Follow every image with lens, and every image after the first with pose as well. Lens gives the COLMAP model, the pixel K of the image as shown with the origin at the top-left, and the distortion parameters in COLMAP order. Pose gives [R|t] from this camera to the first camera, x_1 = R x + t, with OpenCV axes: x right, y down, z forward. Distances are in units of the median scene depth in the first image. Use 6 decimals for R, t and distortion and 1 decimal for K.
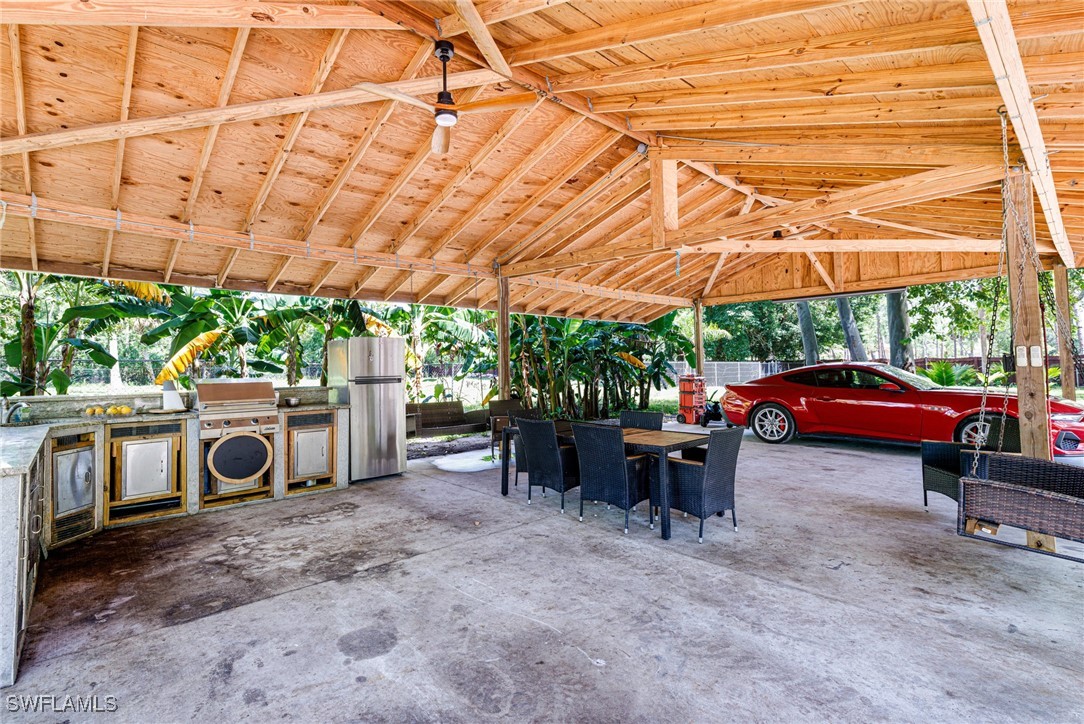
lens RADIAL K [[510.0, 0, 542.0], [0, 510.0, 362.0], [0, 0, 1]] dist [0.000111, 0.000018]
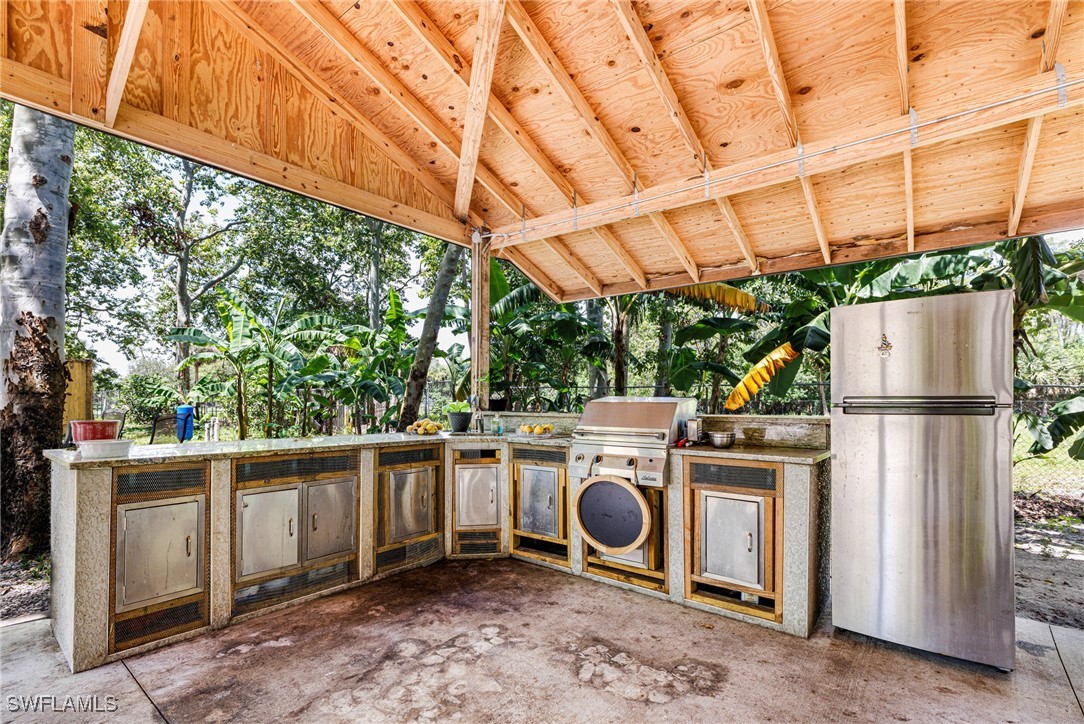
lens RADIAL K [[490.4, 0, 542.4], [0, 490.4, 391.2], [0, 0, 1]] dist [0.000475, 0.000035]
pose [[0.139672, -0.004090, -0.990189, 0.025664], [0.008661, 0.999958, -0.002909, 0.029281], [0.990160, -0.008169, 0.139702, 0.837327]]
